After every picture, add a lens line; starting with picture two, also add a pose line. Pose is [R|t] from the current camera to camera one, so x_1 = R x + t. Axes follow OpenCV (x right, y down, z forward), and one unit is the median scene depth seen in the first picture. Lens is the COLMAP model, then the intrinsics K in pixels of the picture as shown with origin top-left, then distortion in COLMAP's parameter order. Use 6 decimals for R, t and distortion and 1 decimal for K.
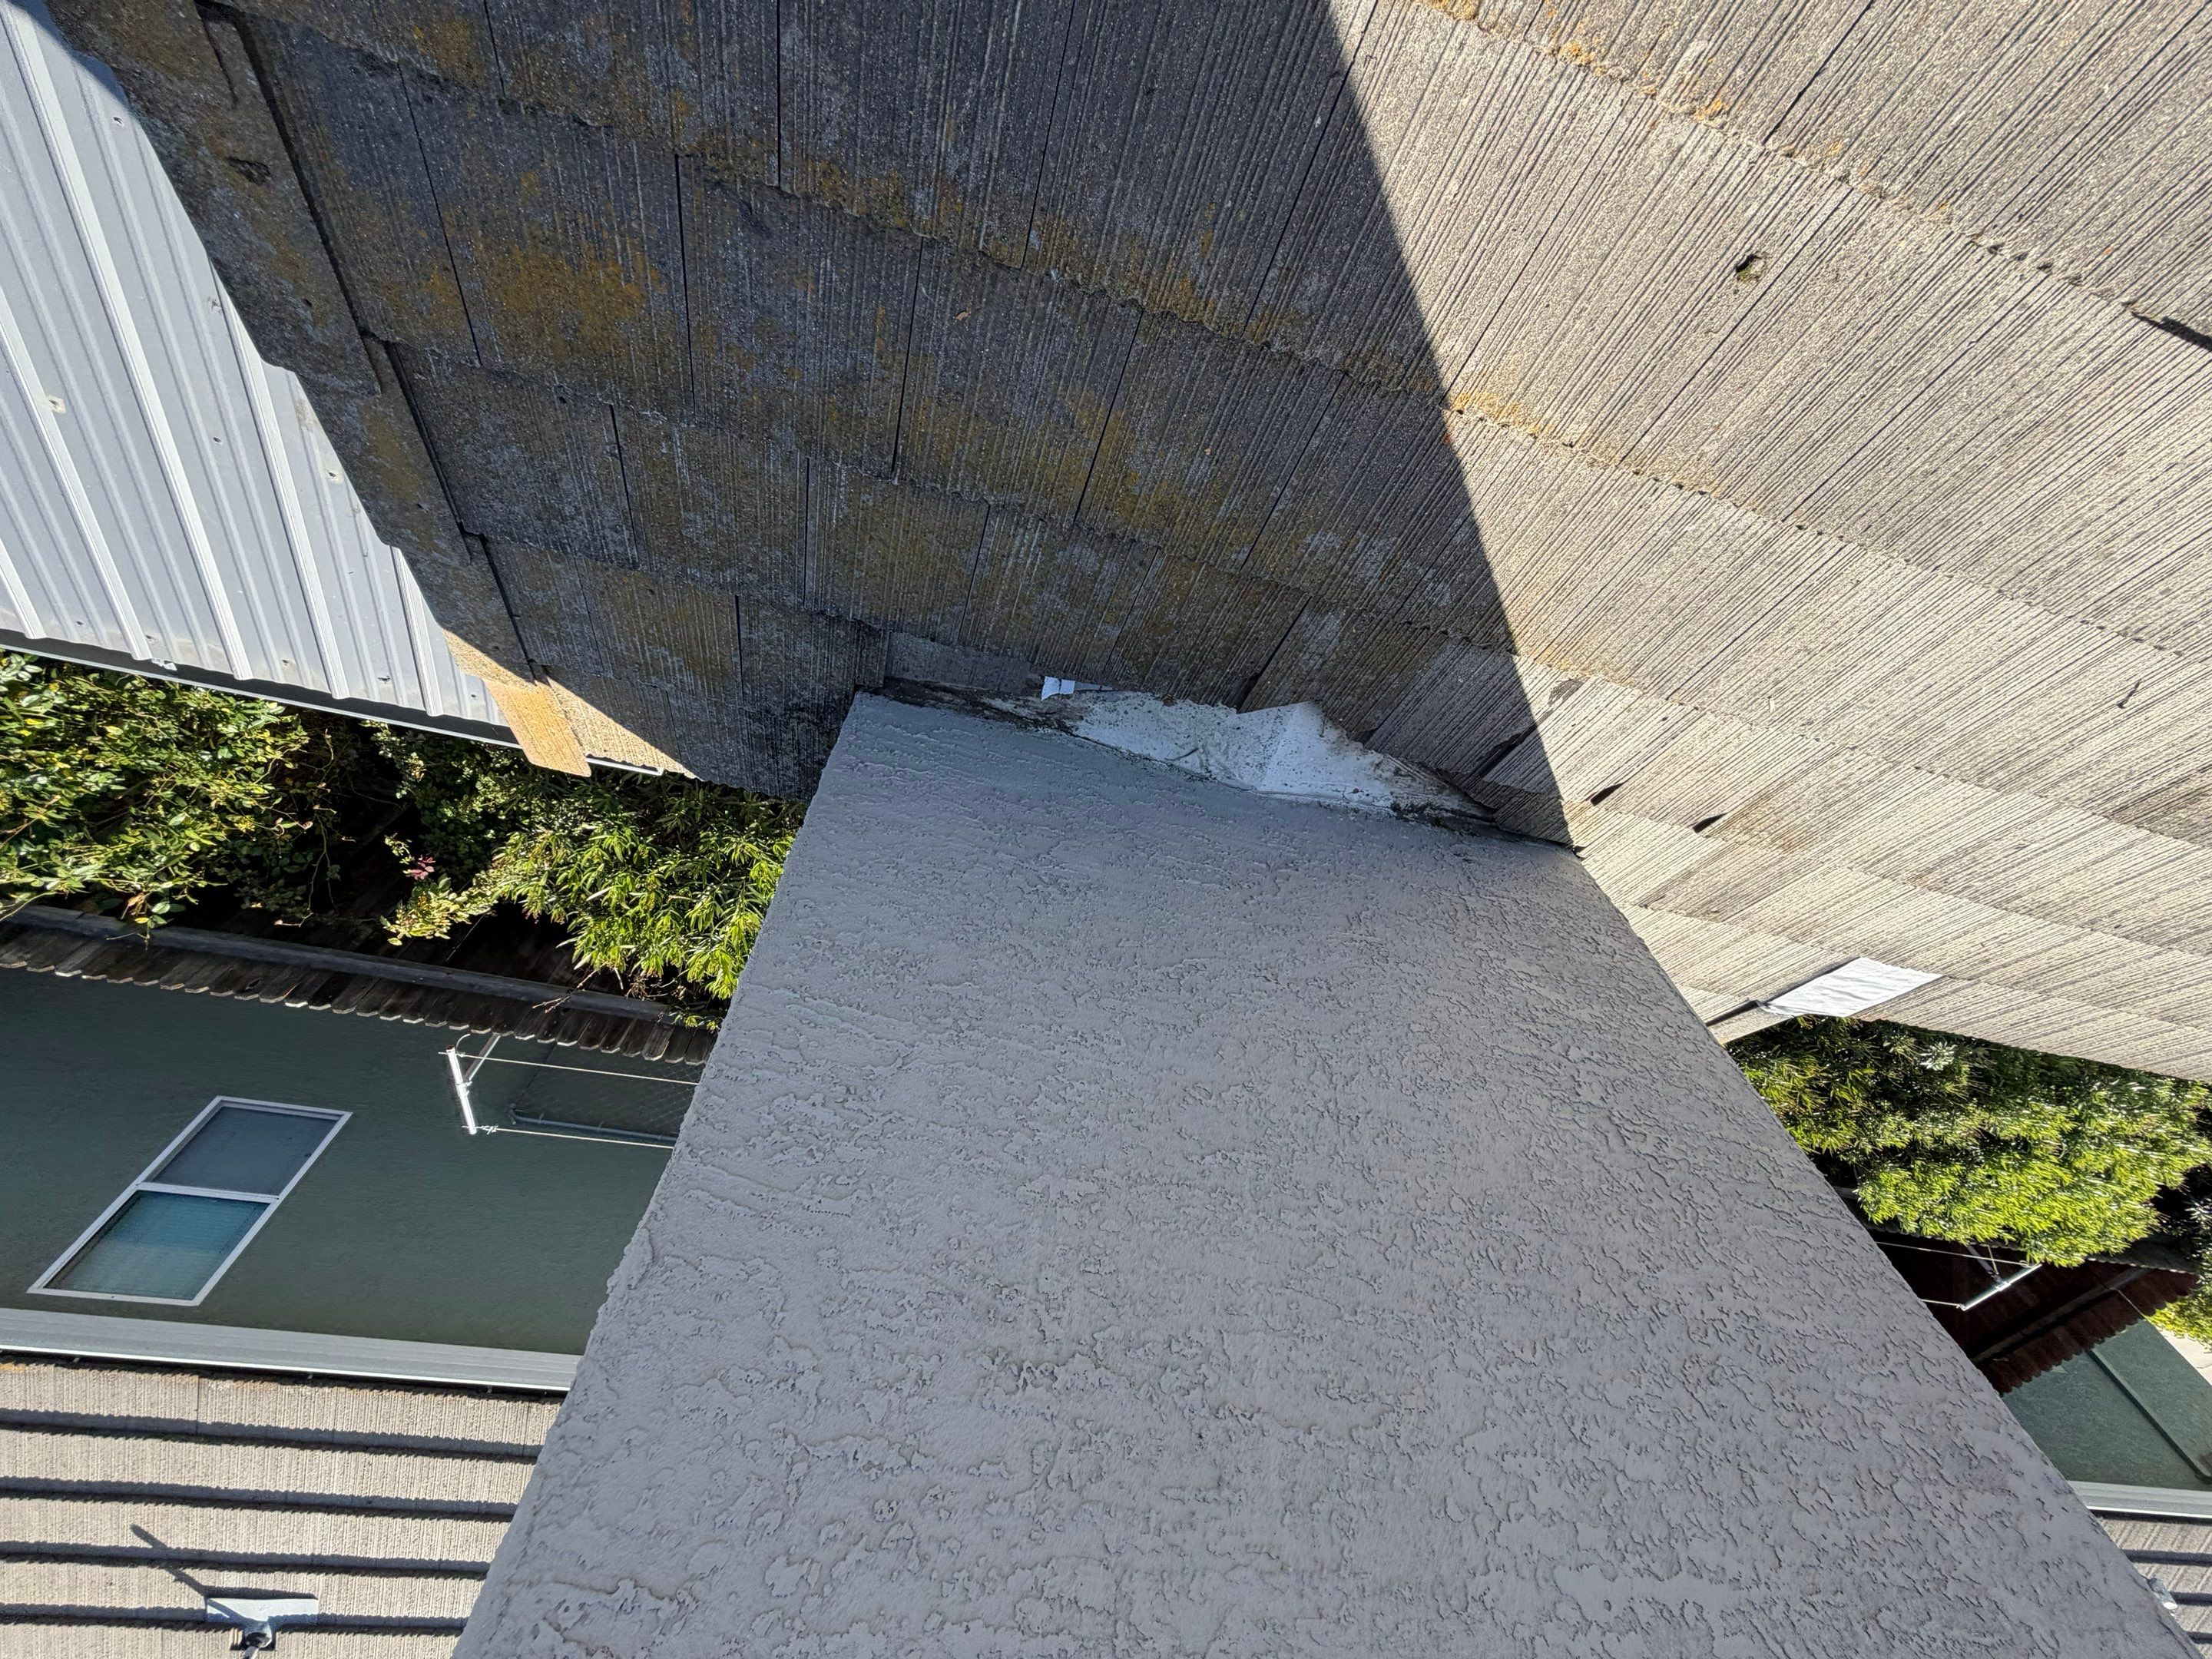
lens RADIAL K [[879.1, 0, 1101.2], [0, 879.1, 830.9], [0, 0, 1]] dist [-0.000917, -0.000167]
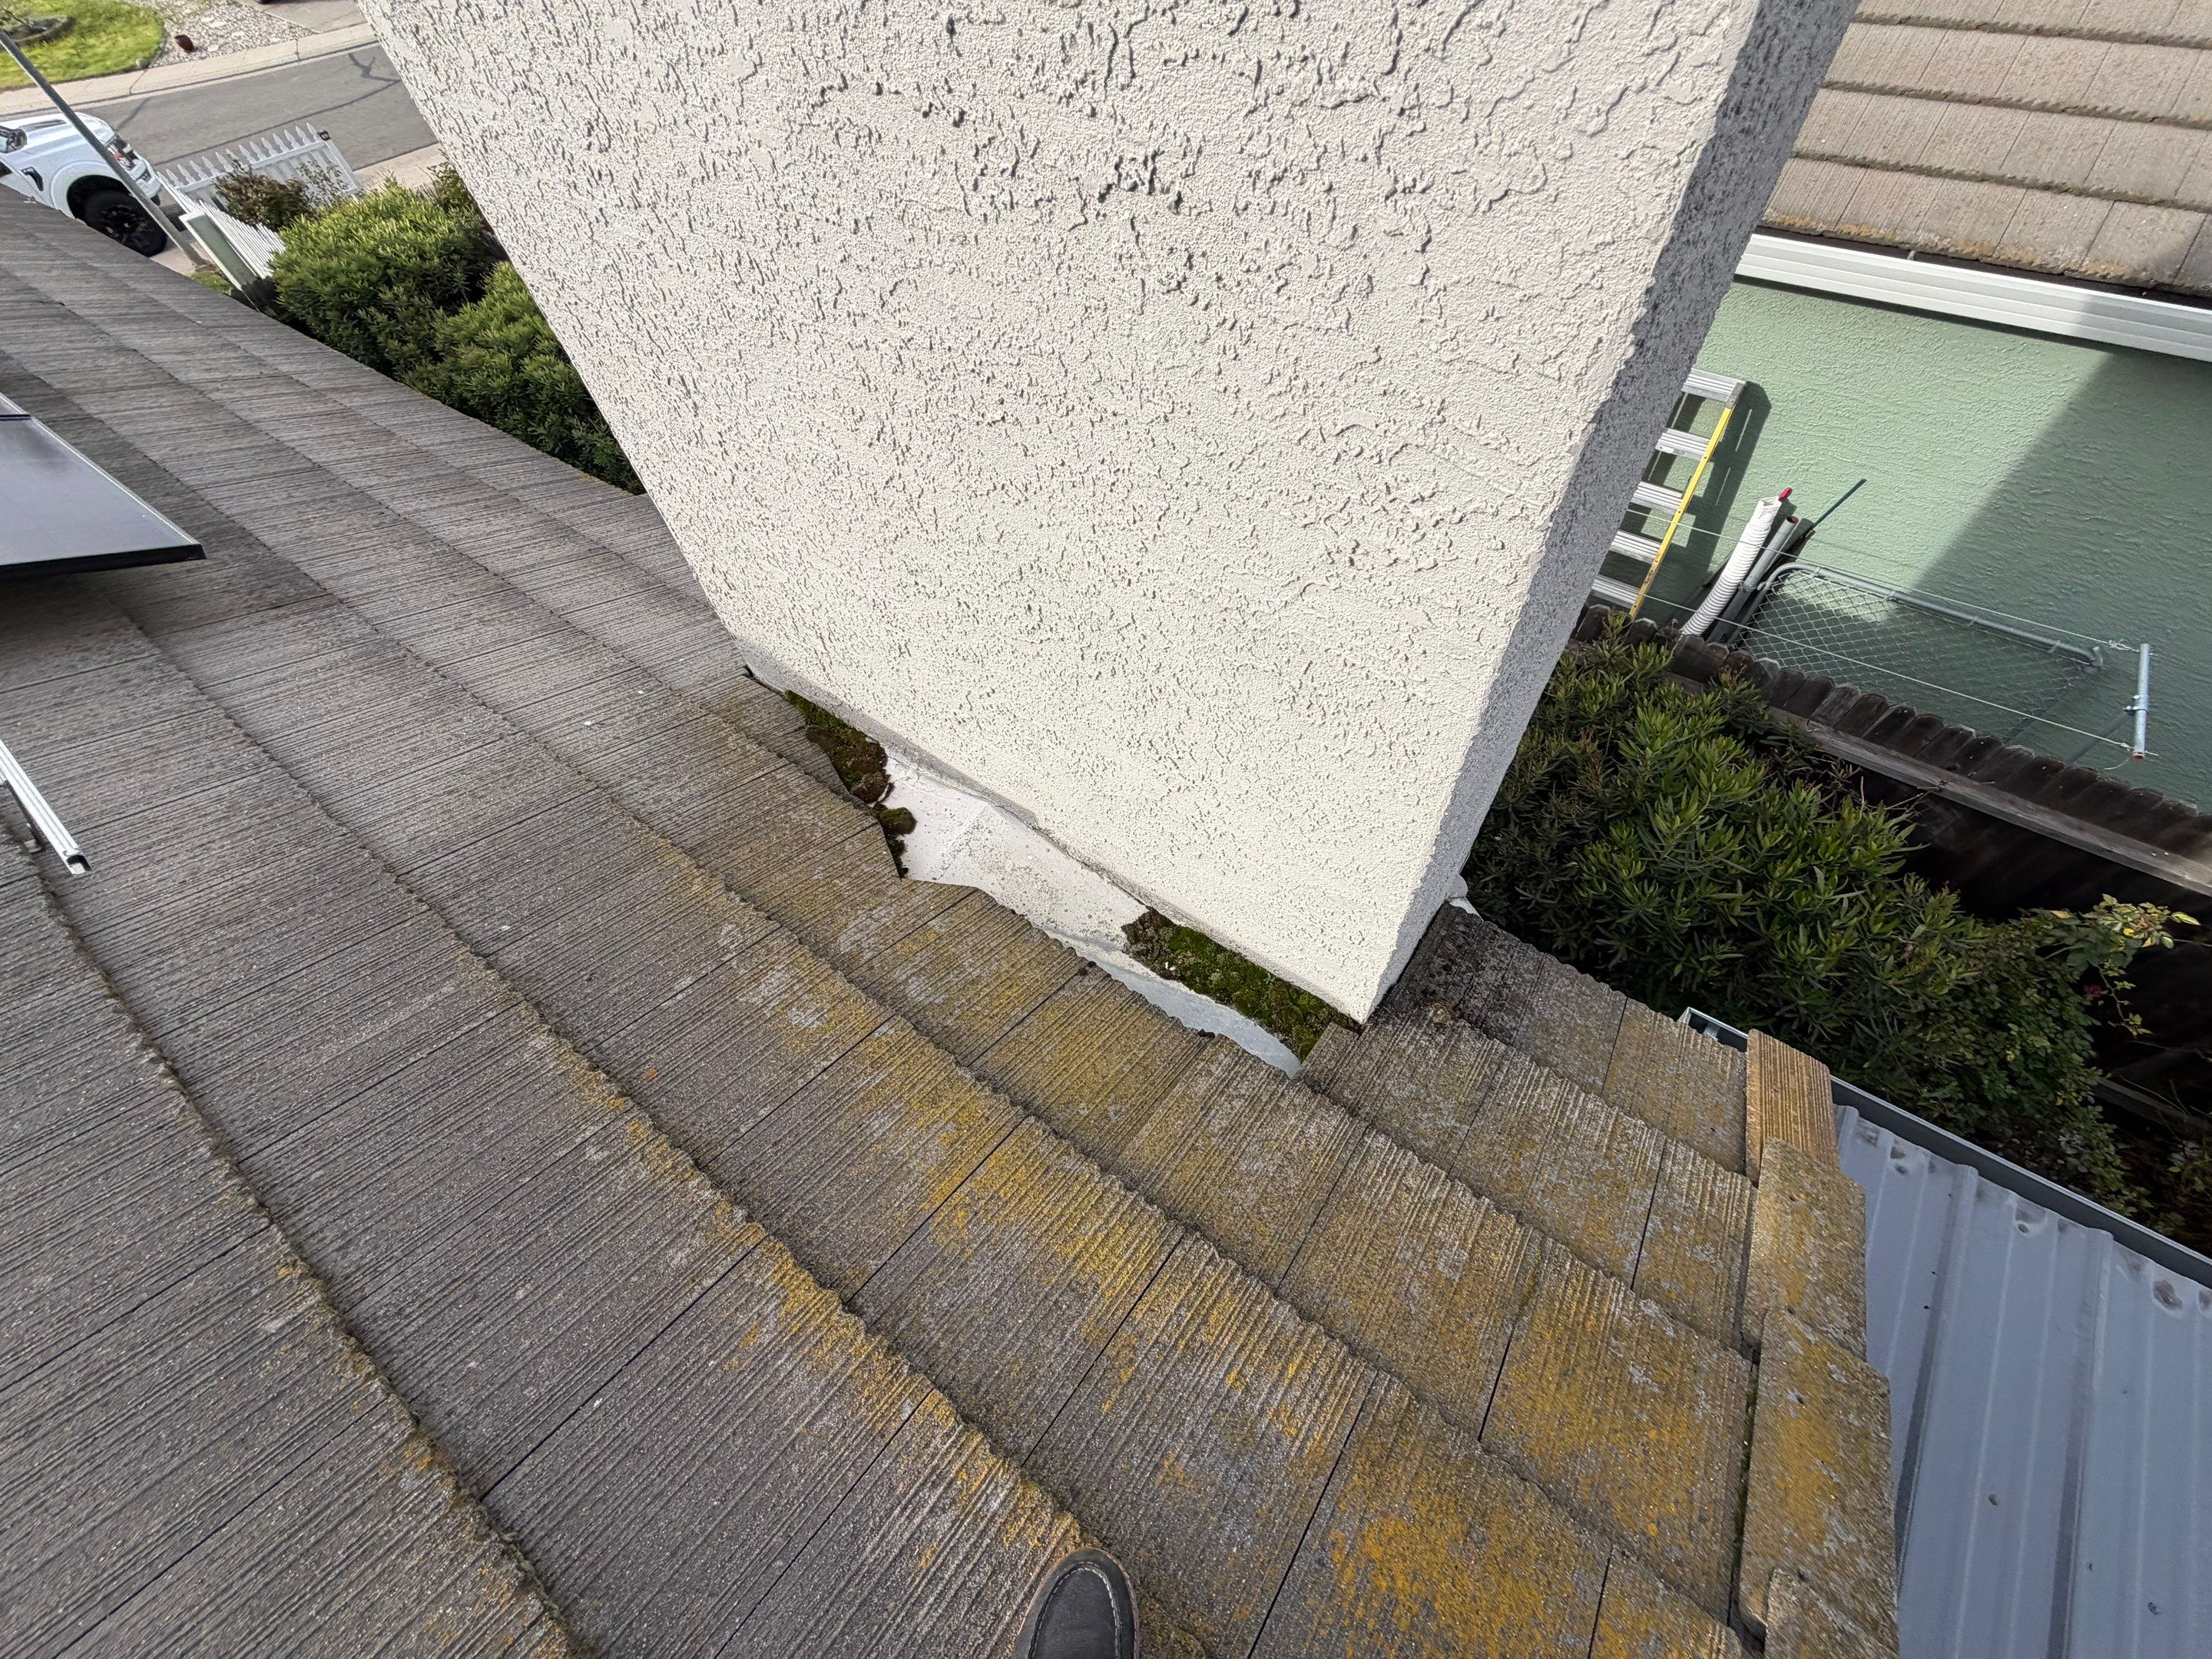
lens RADIAL K [[879.1, 0, 1101.2], [0, 879.1, 830.9], [0, 0, 1]] dist [-0.000917, -0.000167]
pose [[-0.939073, -0.260396, 0.224357, -0.312841], [0.250624, -0.965440, -0.071504, 0.048841], [0.235223, -0.010919, 0.971880, 0.130703]]
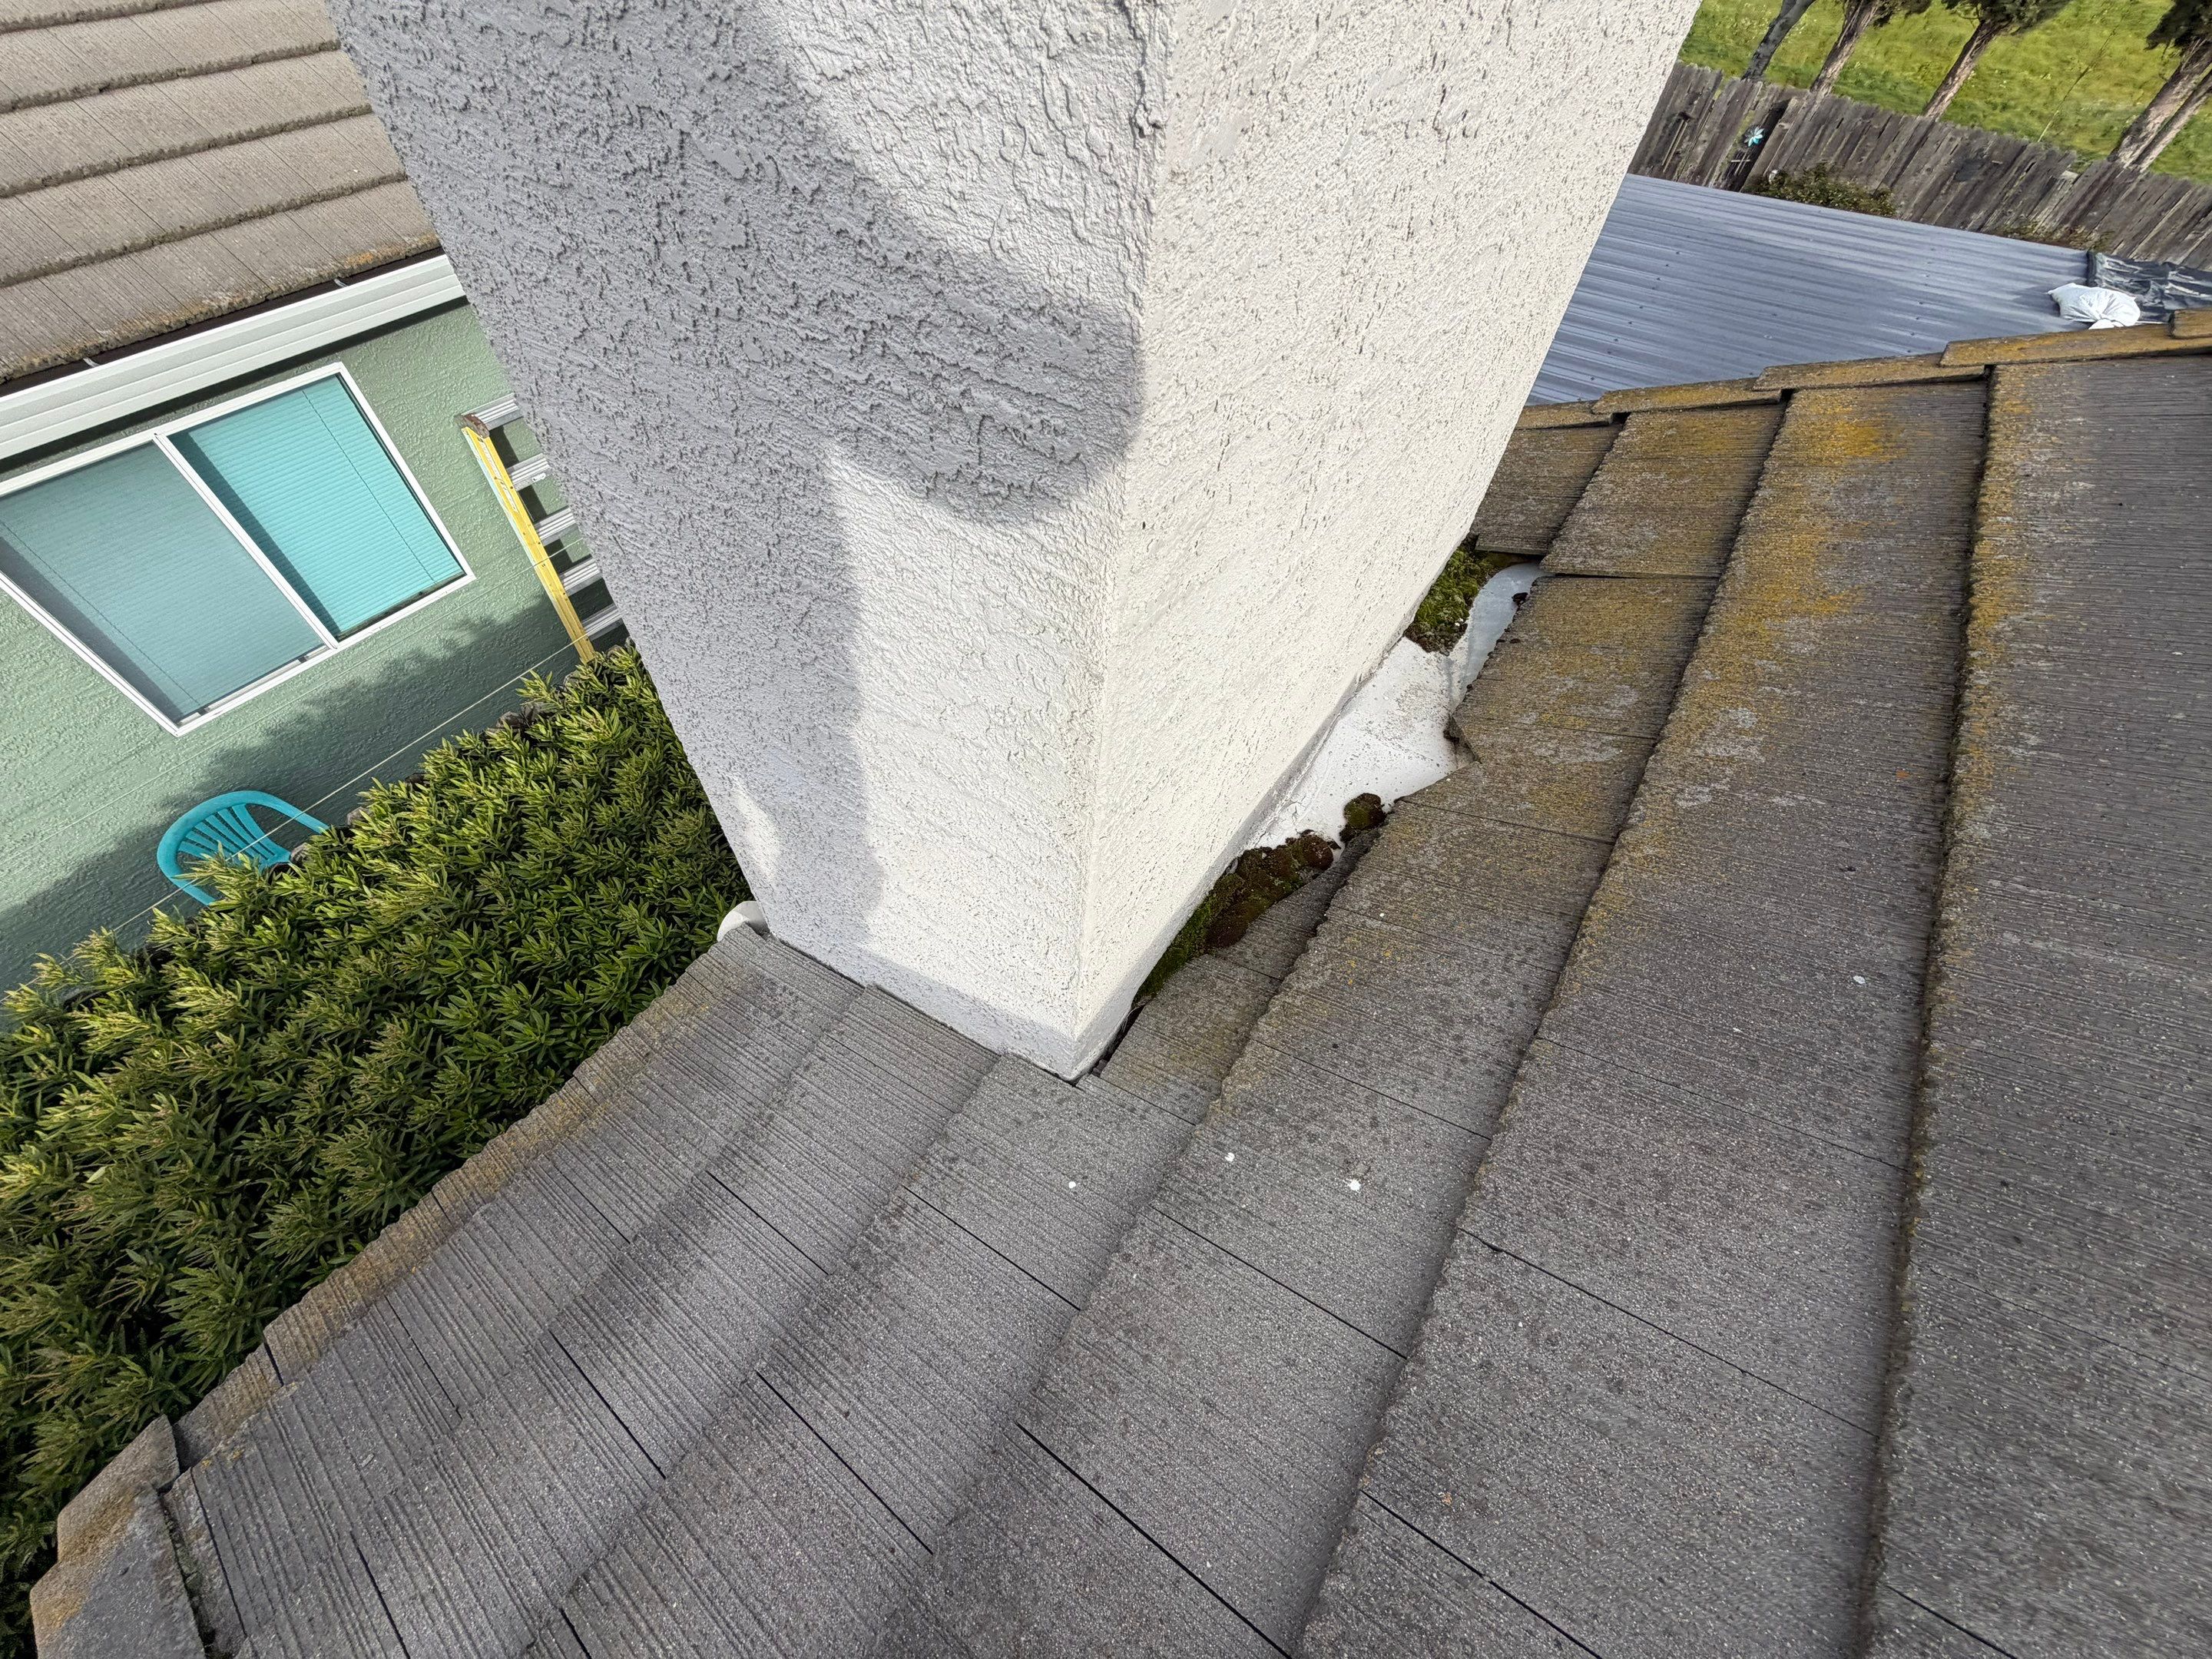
lens RADIAL K [[879.1, 0, 1101.2], [0, 879.1, 830.9], [0, 0, 1]] dist [-0.000917, -0.000167]
pose [[-0.308704, 0.730947, -0.608620, 1.601734], [-0.749609, -0.580834, -0.317360, 0.647256], [-0.585481, 0.358257, 0.727231, 0.968340]]
